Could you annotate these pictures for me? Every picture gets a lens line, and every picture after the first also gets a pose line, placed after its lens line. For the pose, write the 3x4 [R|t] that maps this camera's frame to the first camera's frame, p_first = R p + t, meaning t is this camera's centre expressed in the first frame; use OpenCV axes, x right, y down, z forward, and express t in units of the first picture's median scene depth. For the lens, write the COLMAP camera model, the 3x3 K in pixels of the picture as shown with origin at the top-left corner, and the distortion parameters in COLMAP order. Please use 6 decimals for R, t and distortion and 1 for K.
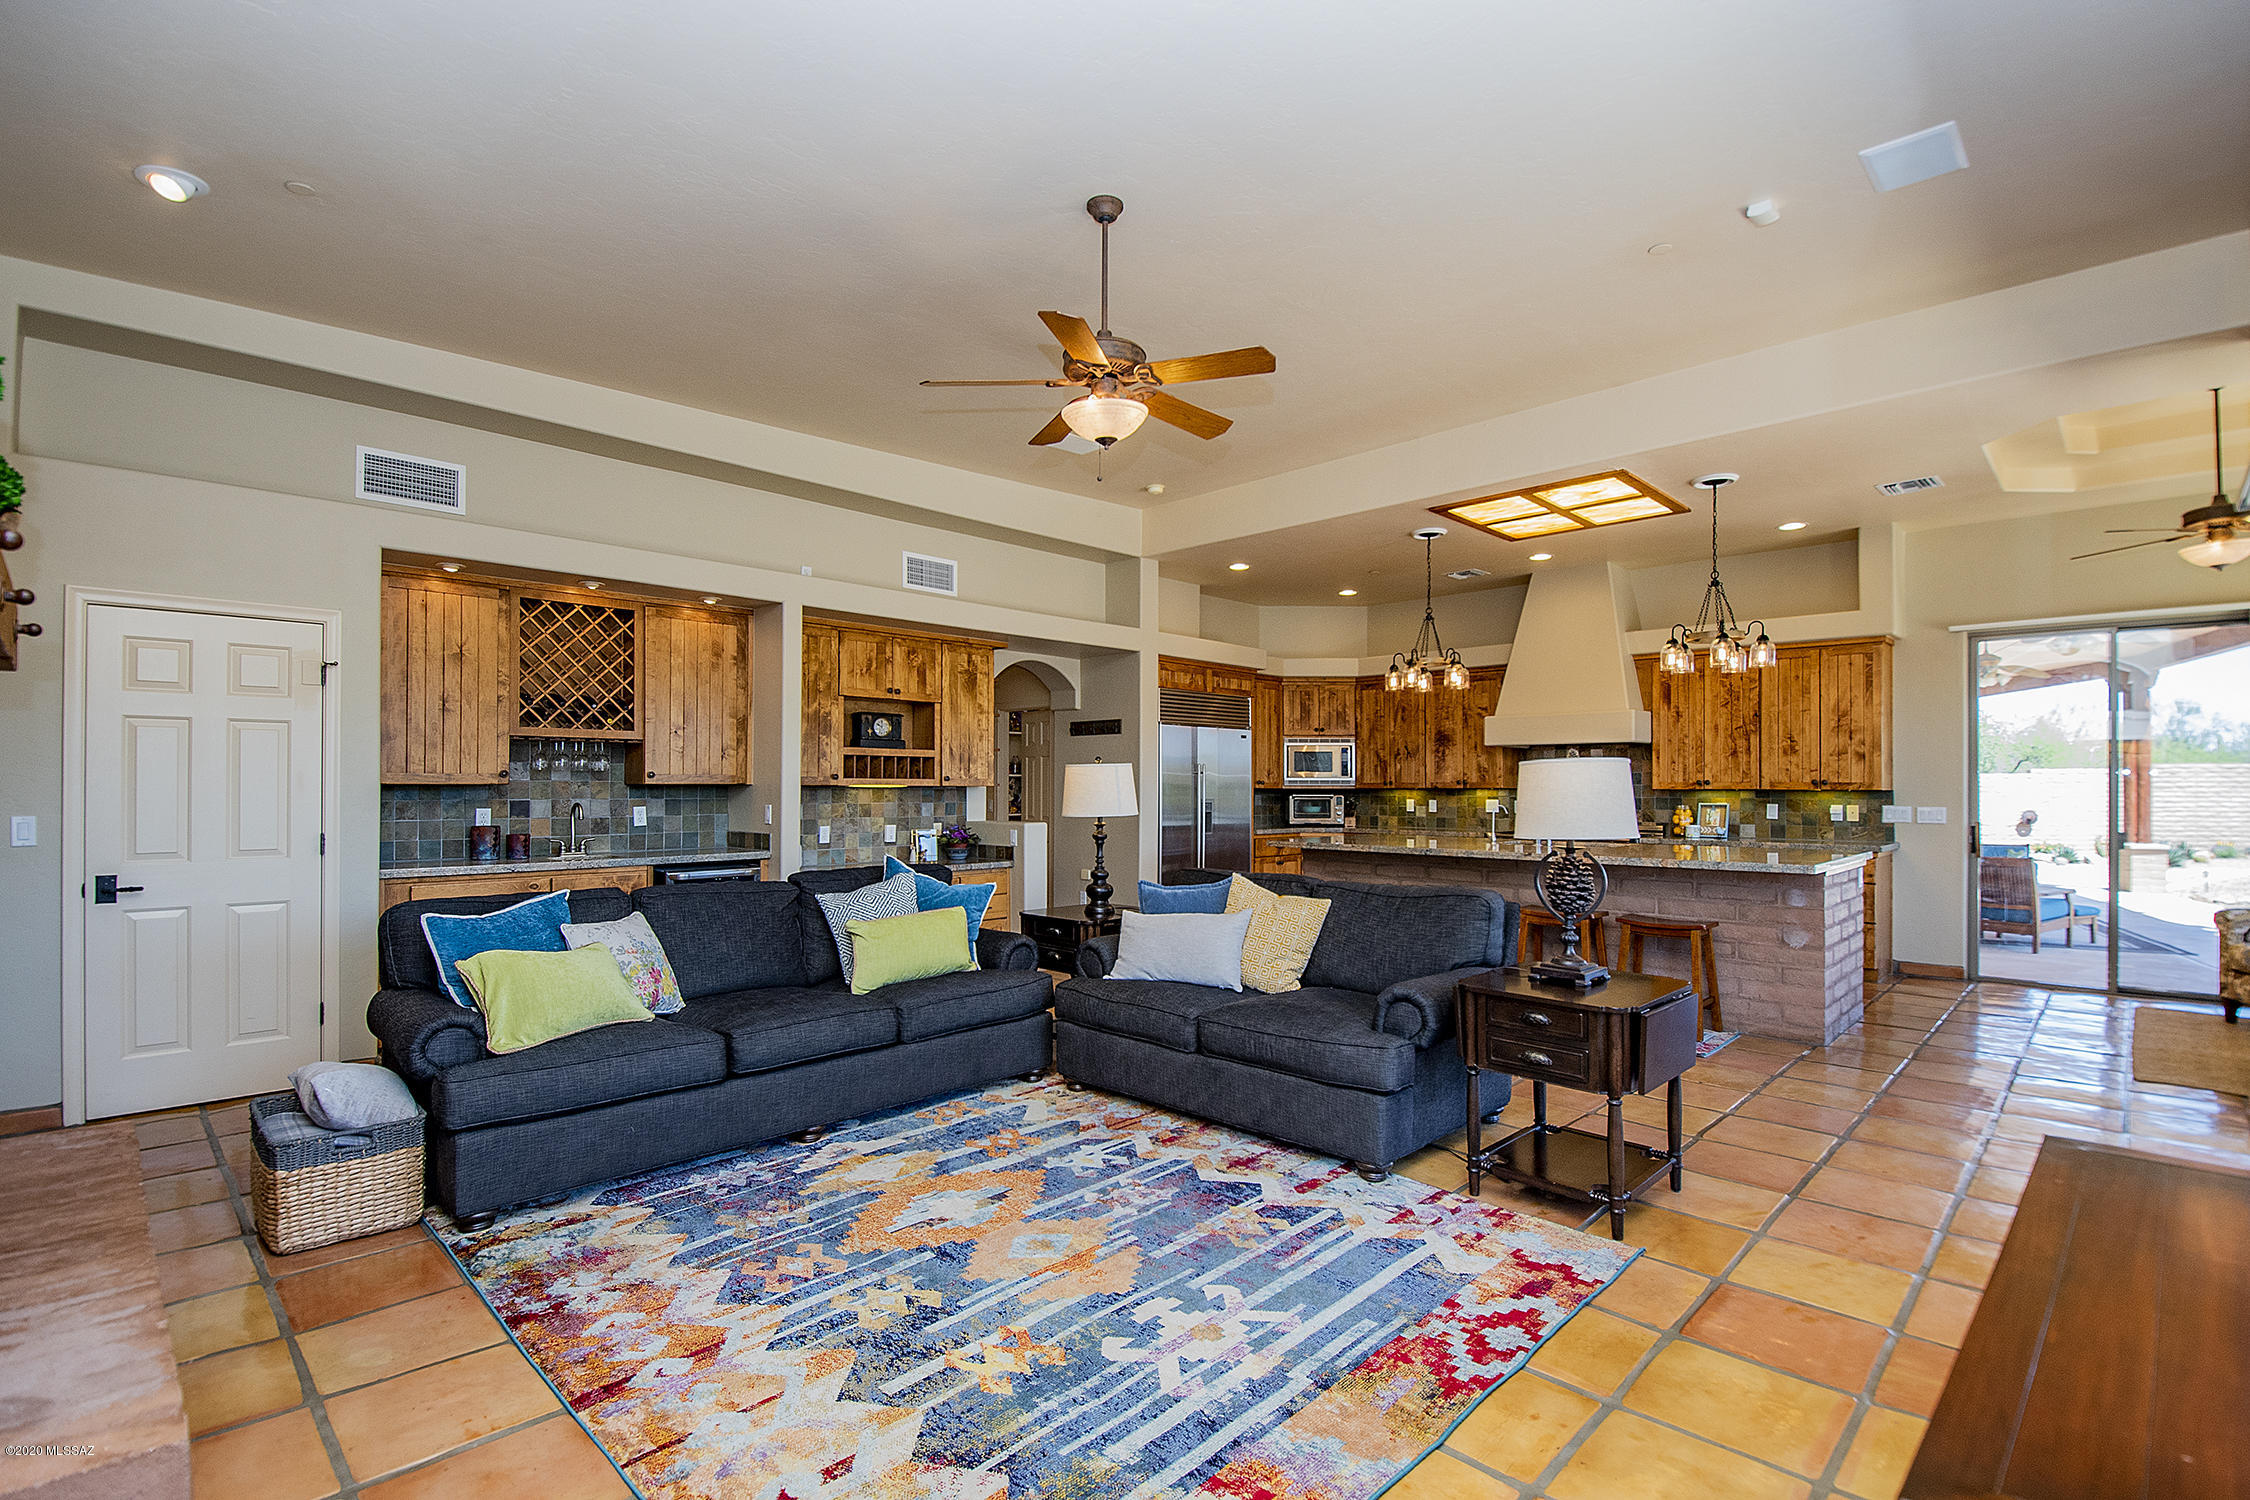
lens RADIAL K [[1044.6, 0, 1132.1], [0, 1044.6, 776.6], [0, 0, 1]] dist [0.003238, -0.014938]
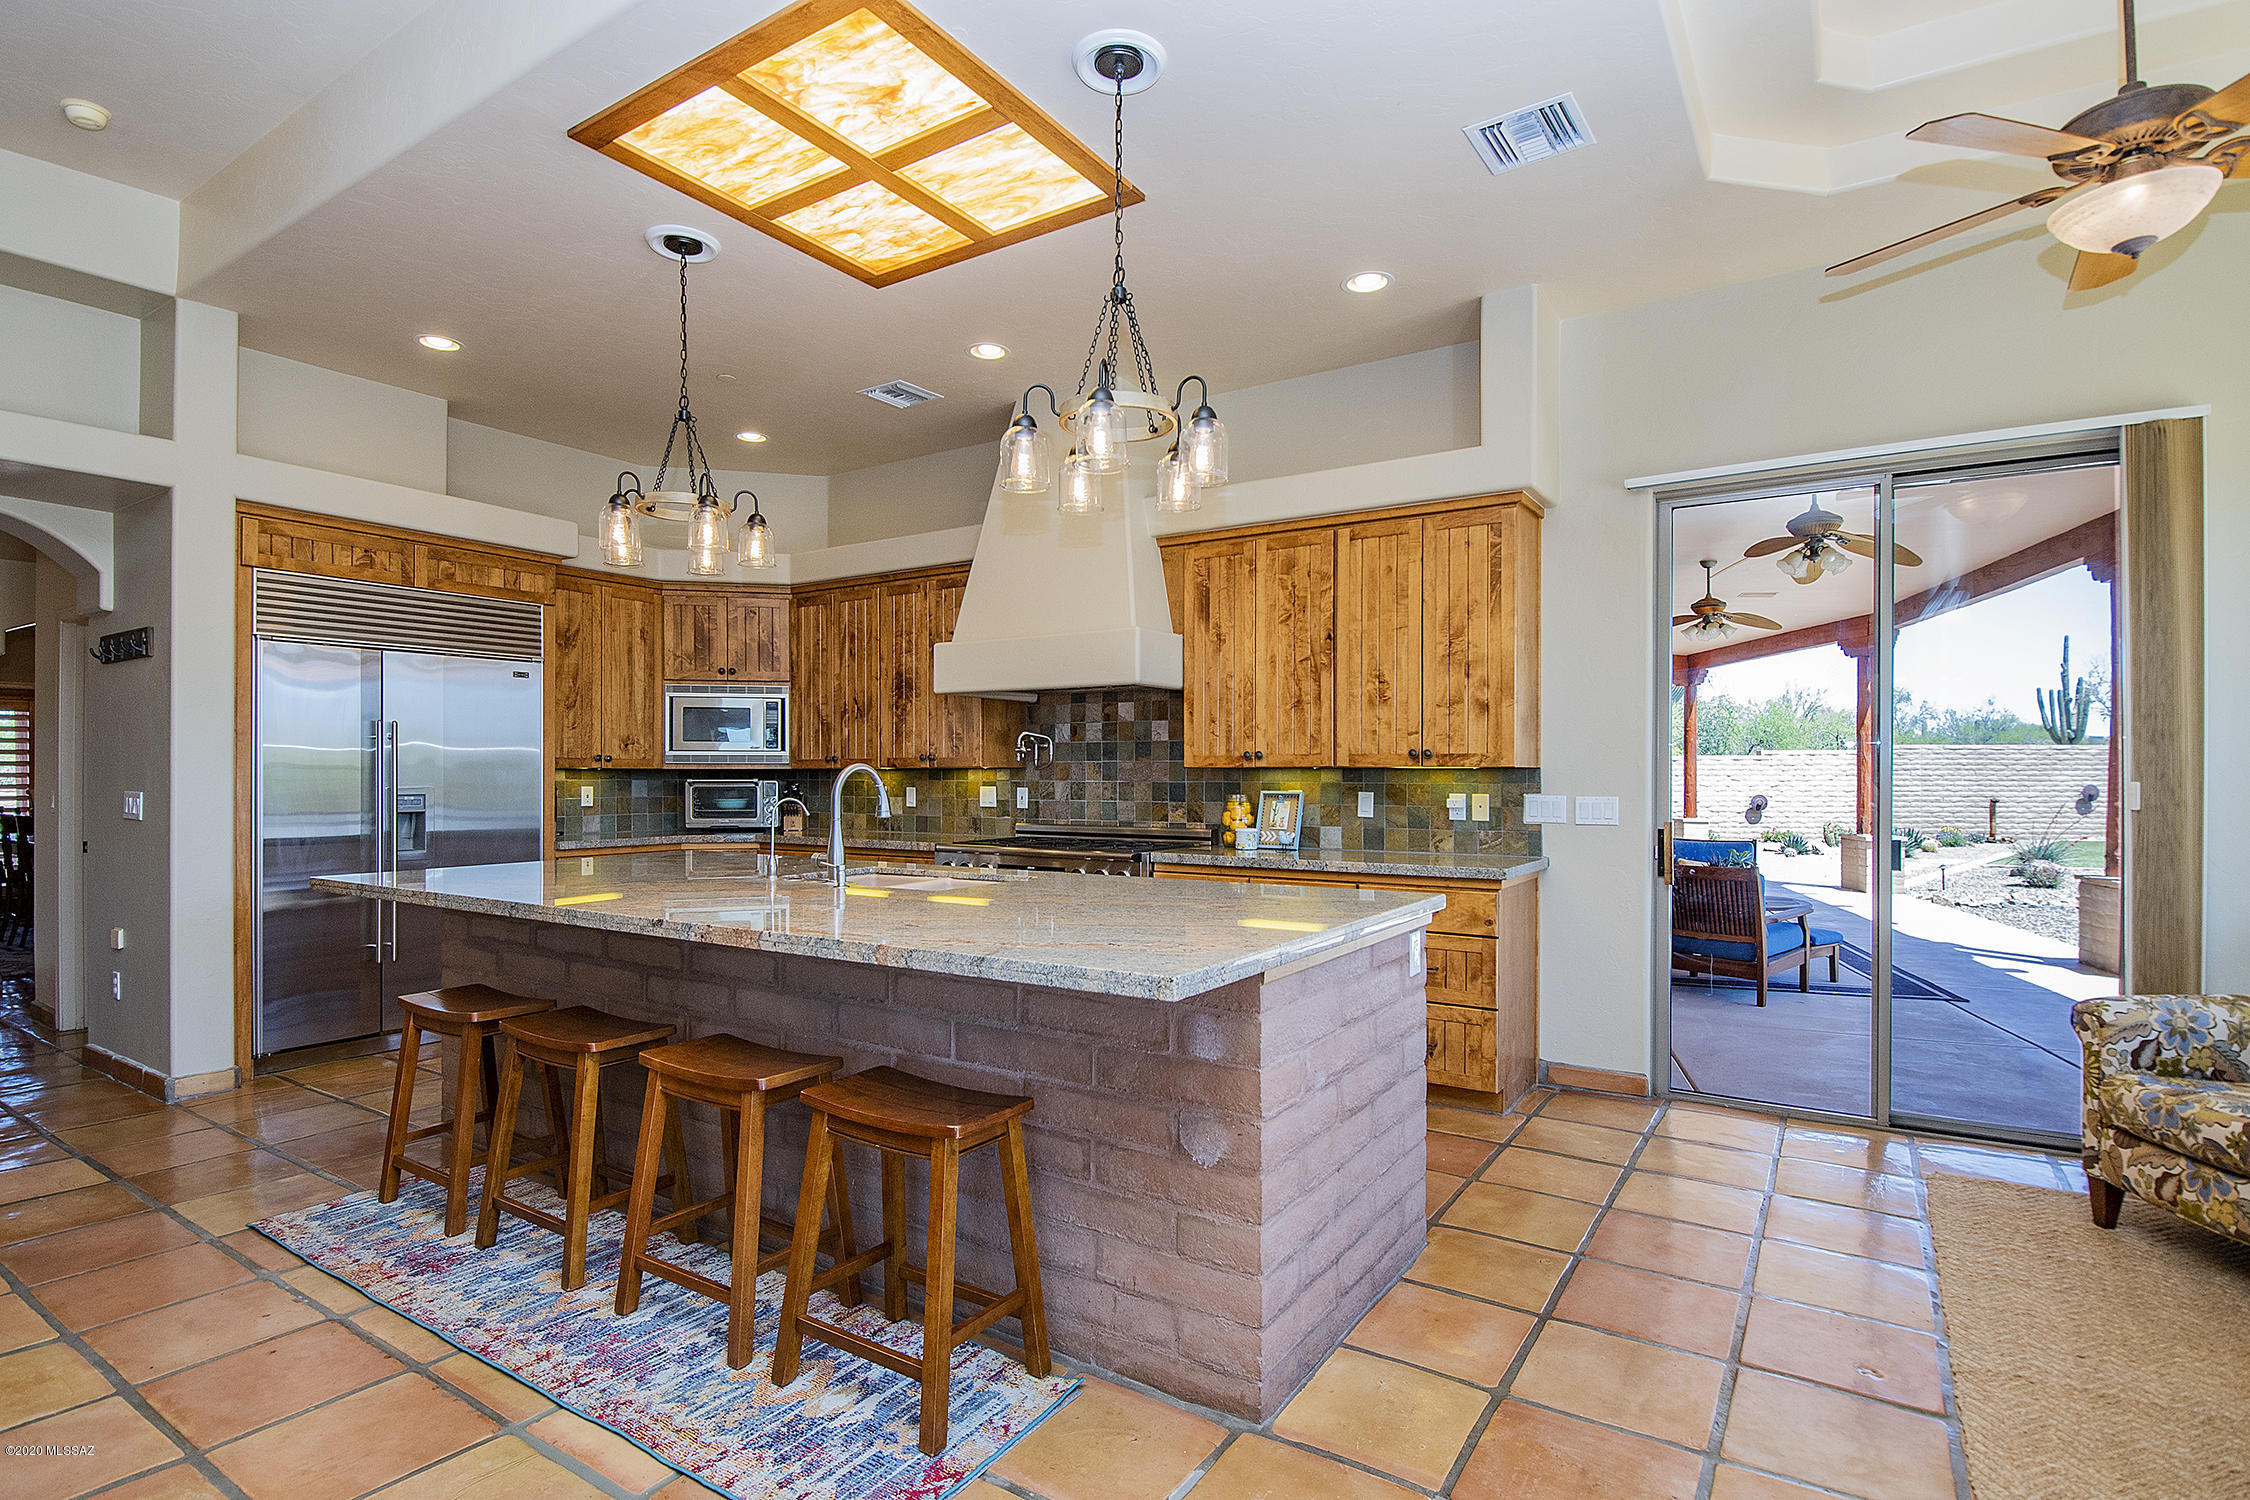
lens RADIAL K [[1104.5, 0, 1161.3], [0, 1104.5, 778.4], [0, 0, 1]] dist [0.025392, -0.026493]
pose [[0.976913, -0.002956, 0.213616, 0.359802], [-0.000267, 0.999887, 0.015057, 0.008875], [-0.213637, -0.014767, 0.976802, 0.405572]]
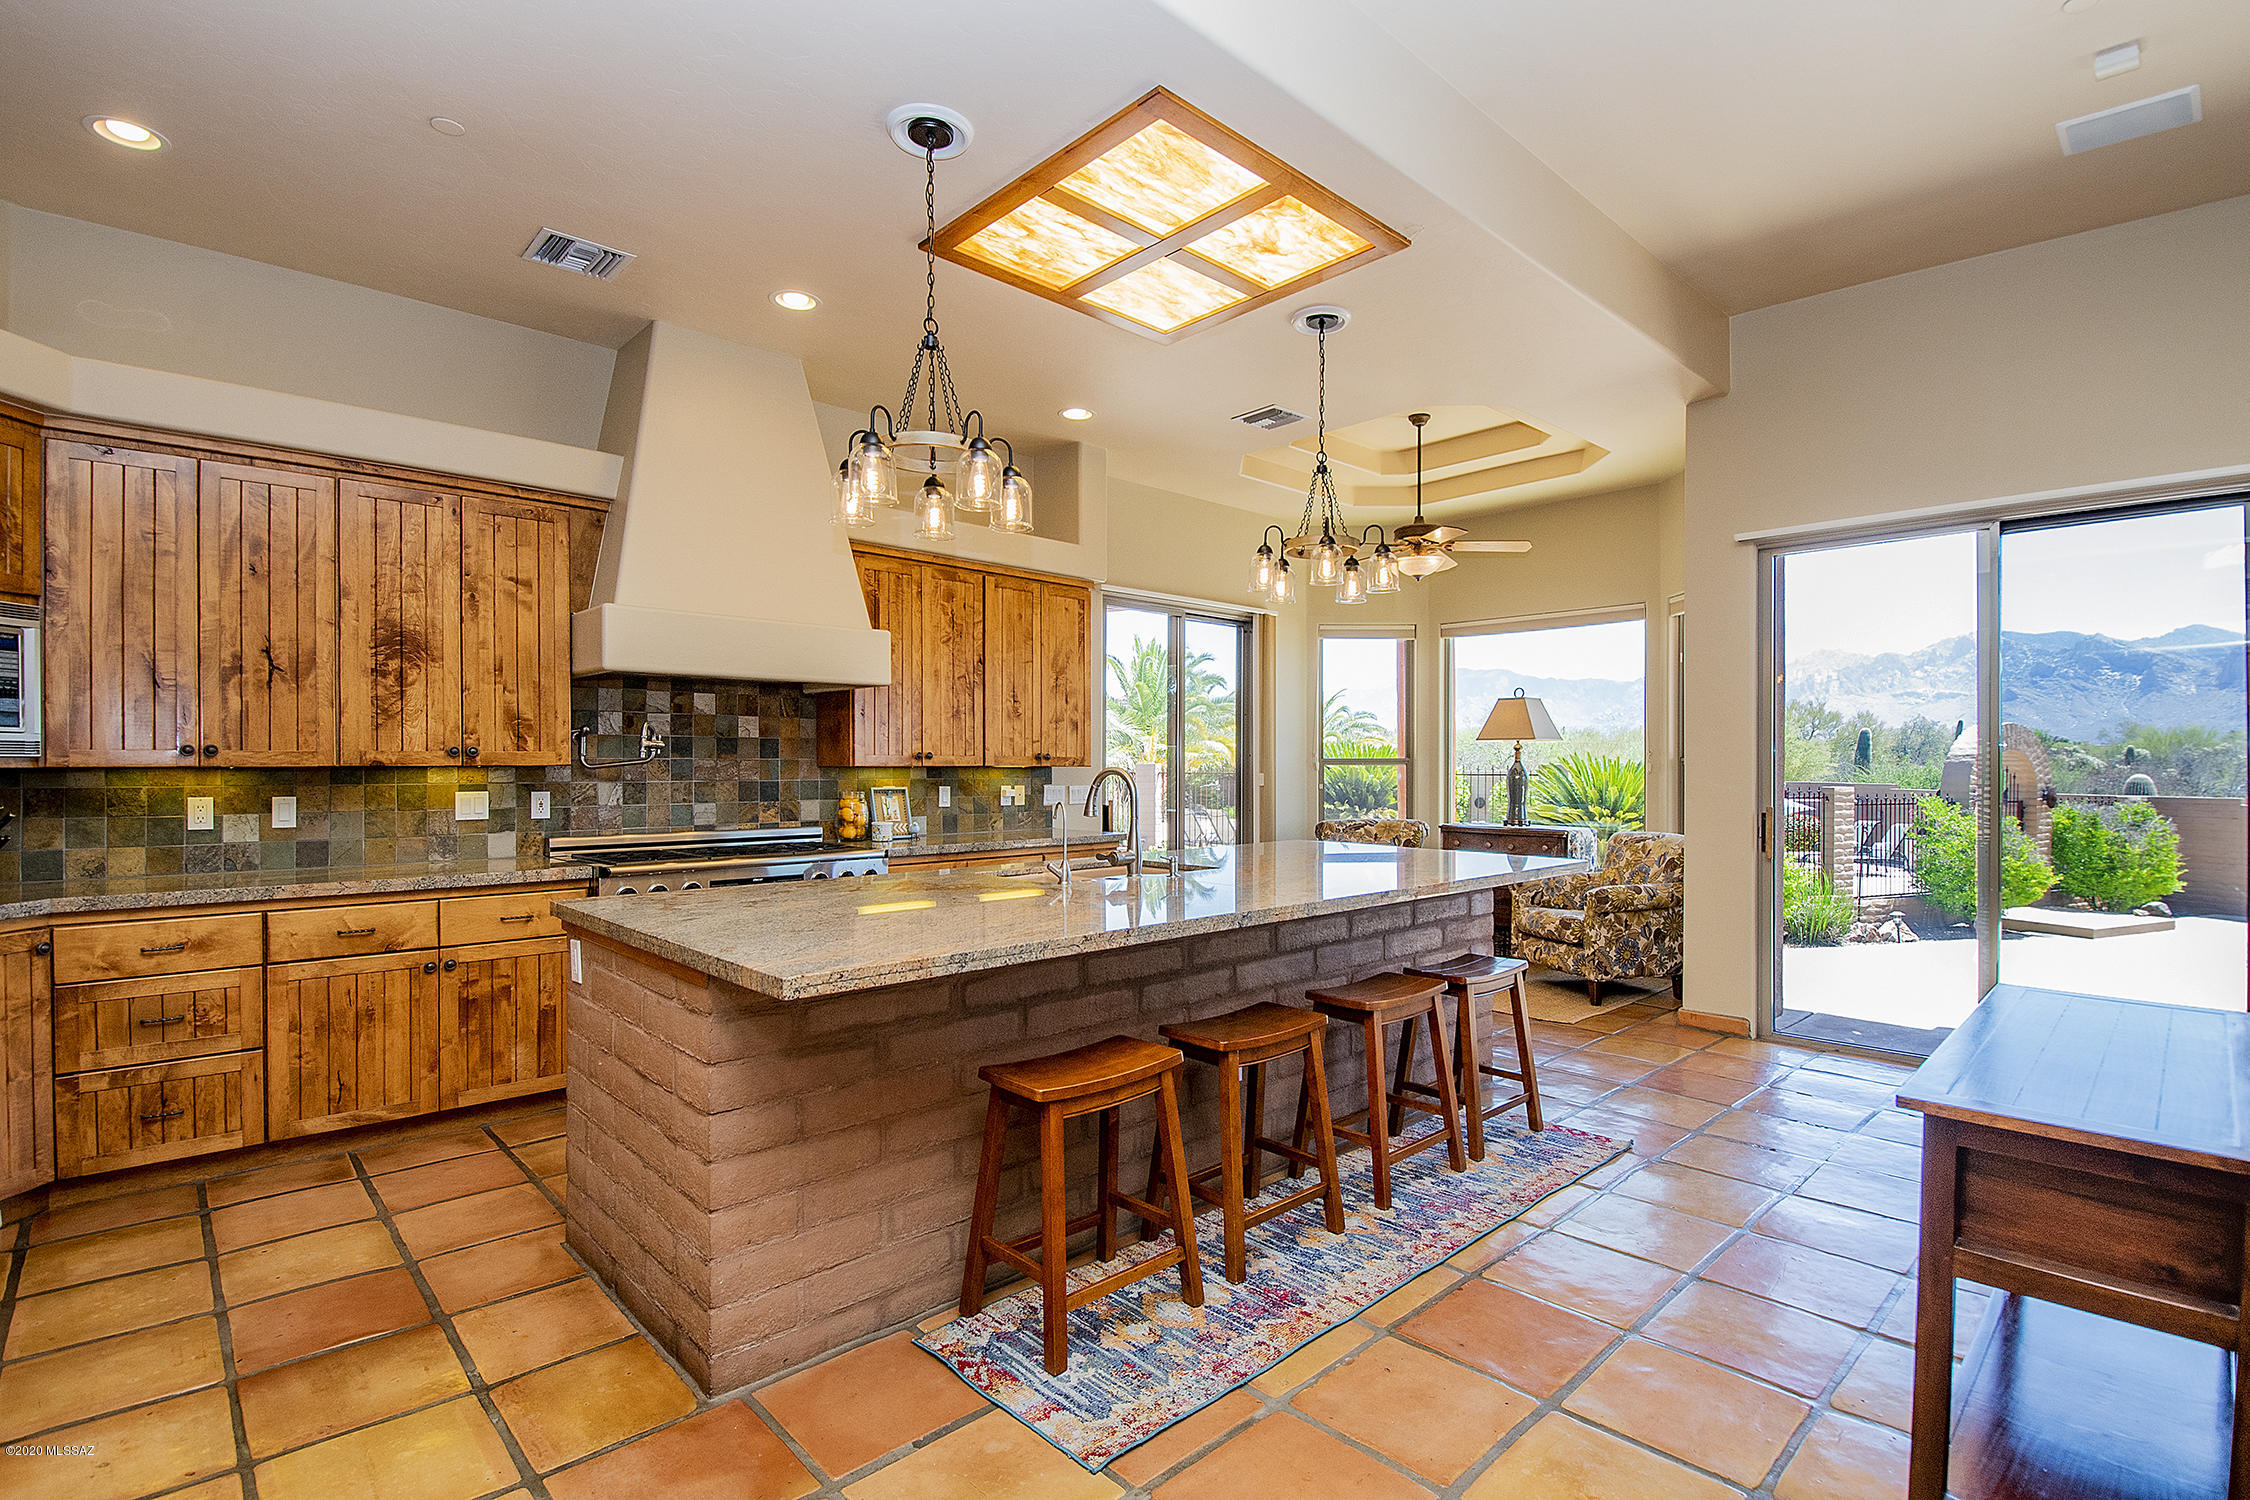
lens RADIAL K [[1044.6, 0, 1132.1], [0, 1044.6, 776.6], [0, 0, 1]] dist [0.003238, -0.014938]
pose [[0.033736, -0.013957, 0.999333, -0.103007], [-0.010612, 0.999841, 0.014322, 0.007600], [-0.999374, -0.011088, 0.033583, 0.830778]]
